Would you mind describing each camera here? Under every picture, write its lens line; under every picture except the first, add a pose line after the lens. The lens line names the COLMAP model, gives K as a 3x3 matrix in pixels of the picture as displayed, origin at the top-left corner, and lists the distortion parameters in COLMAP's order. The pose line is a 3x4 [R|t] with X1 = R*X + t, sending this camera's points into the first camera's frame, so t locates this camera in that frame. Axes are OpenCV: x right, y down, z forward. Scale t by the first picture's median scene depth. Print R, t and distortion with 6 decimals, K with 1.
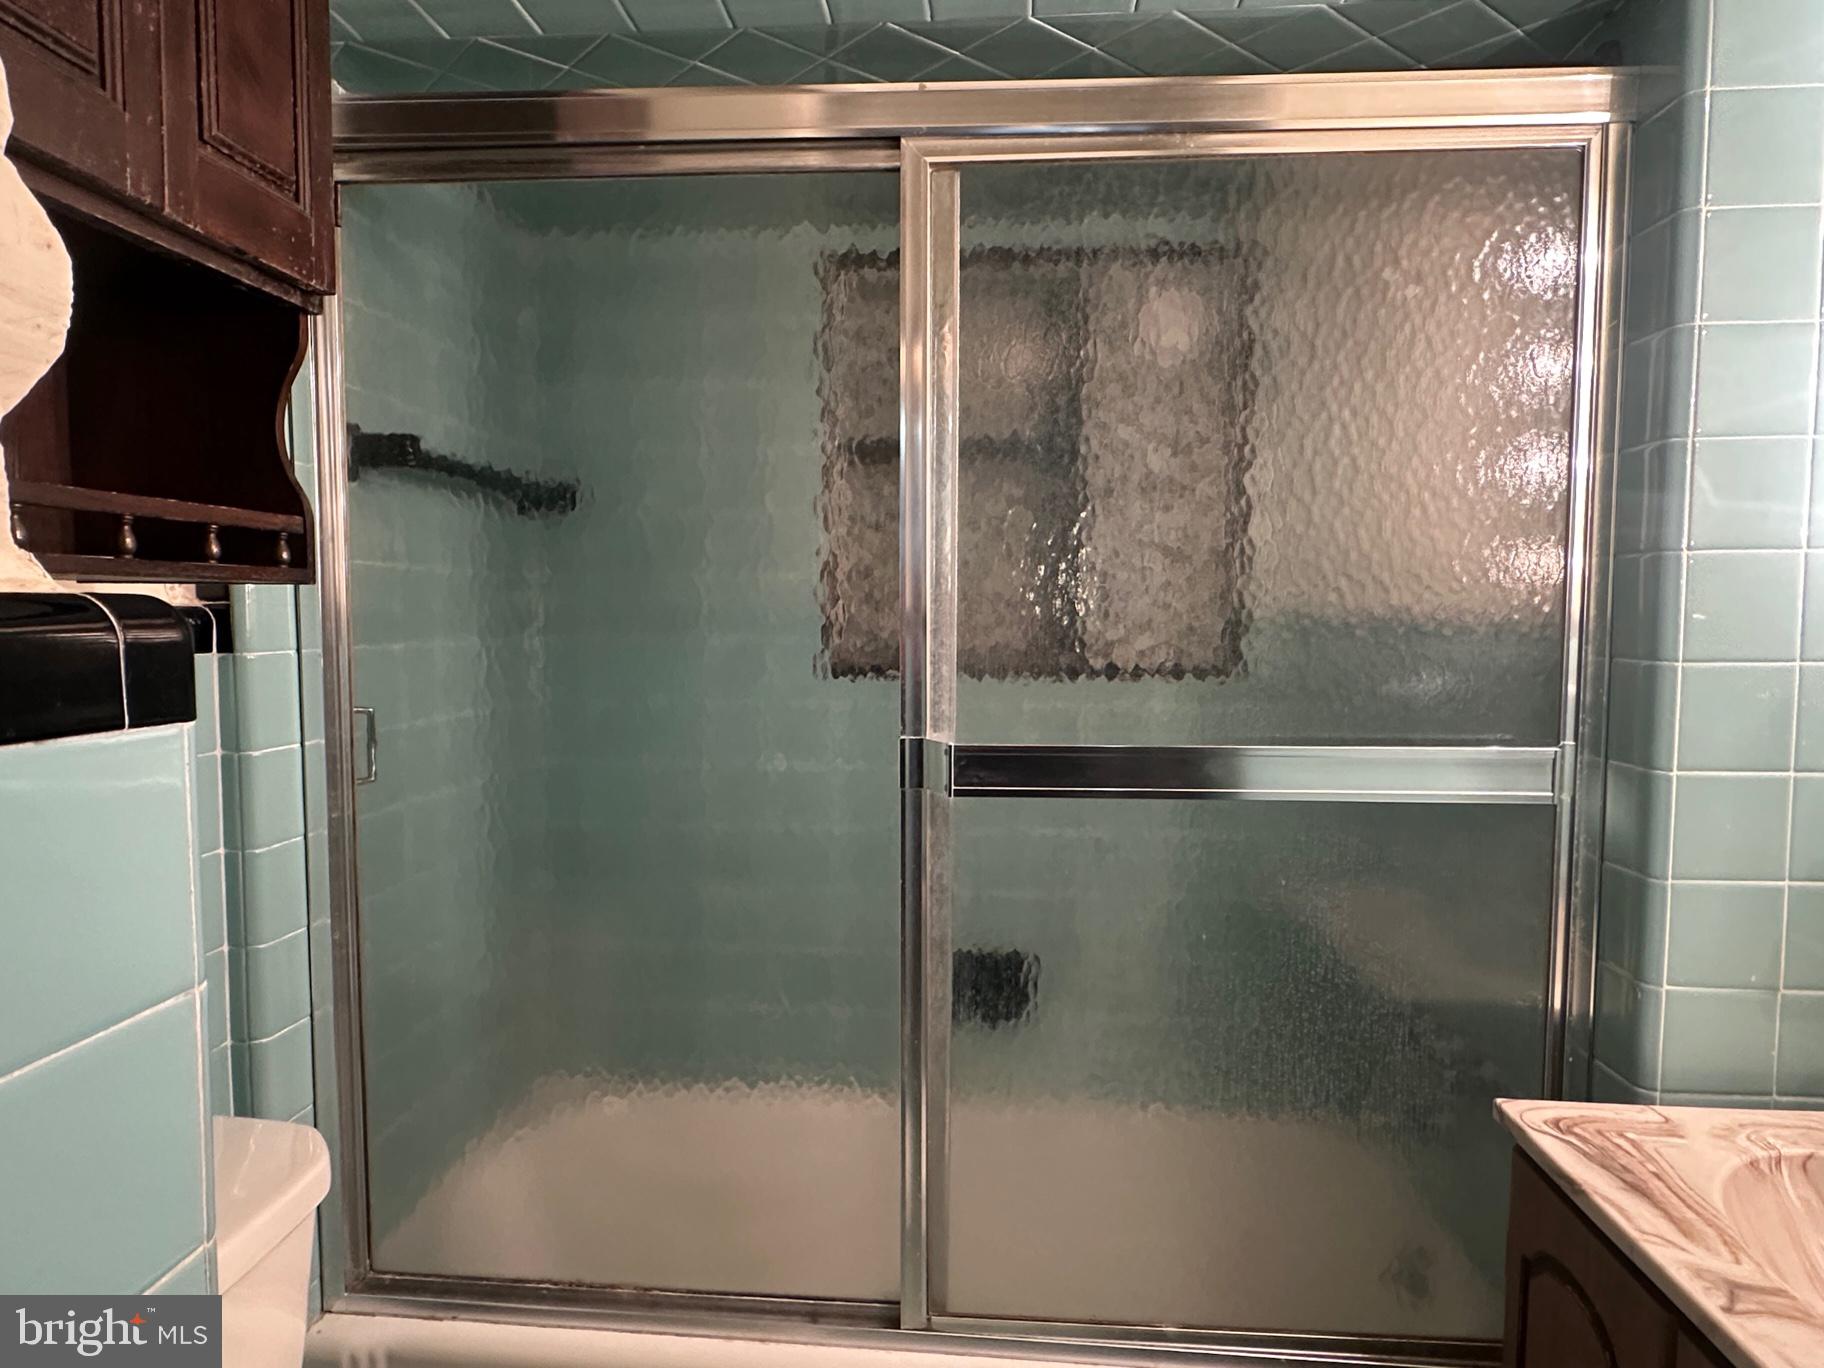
lens RADIAL K [[1058.0, 0, 917.2], [0, 1058.0, 680.8], [0, 0, 1]] dist [-0.002661, -0.002346]
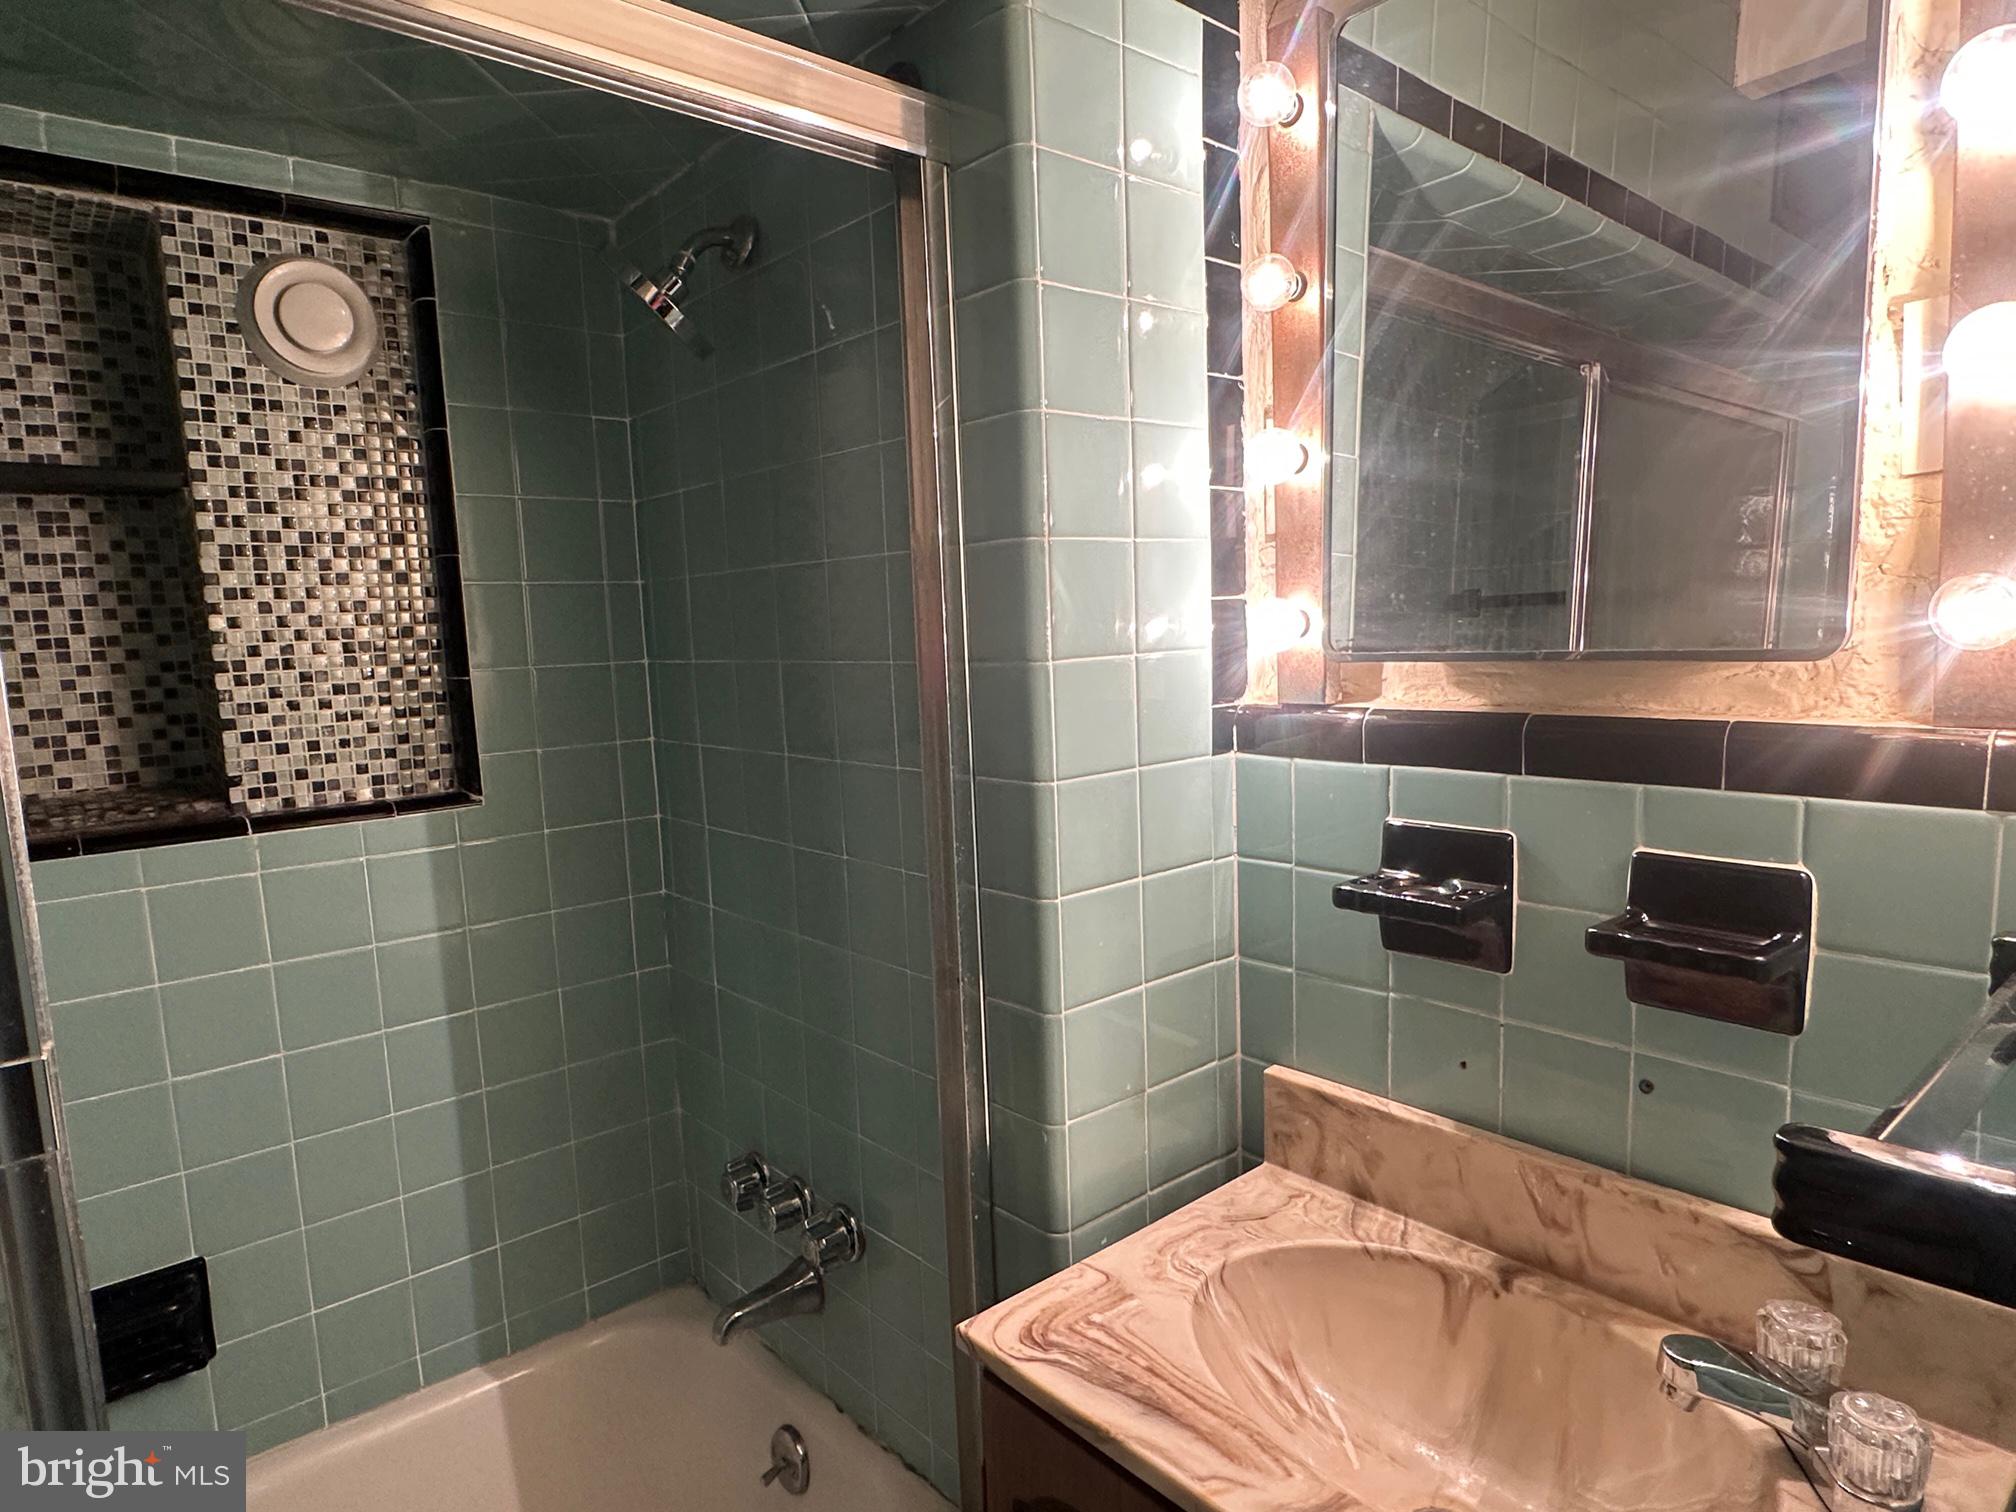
lens RADIAL K [[1169.4, 0, 1003.5], [0, 1169.4, 769.1], [0, 0, 1]] dist [-0.002661, -0.002346]
pose [[0.689946, -0.119605, 0.713911, -0.041187], [0.081255, 0.992818, 0.087805, -0.128772], [-0.719286, -0.002572, 0.694710, 0.339508]]
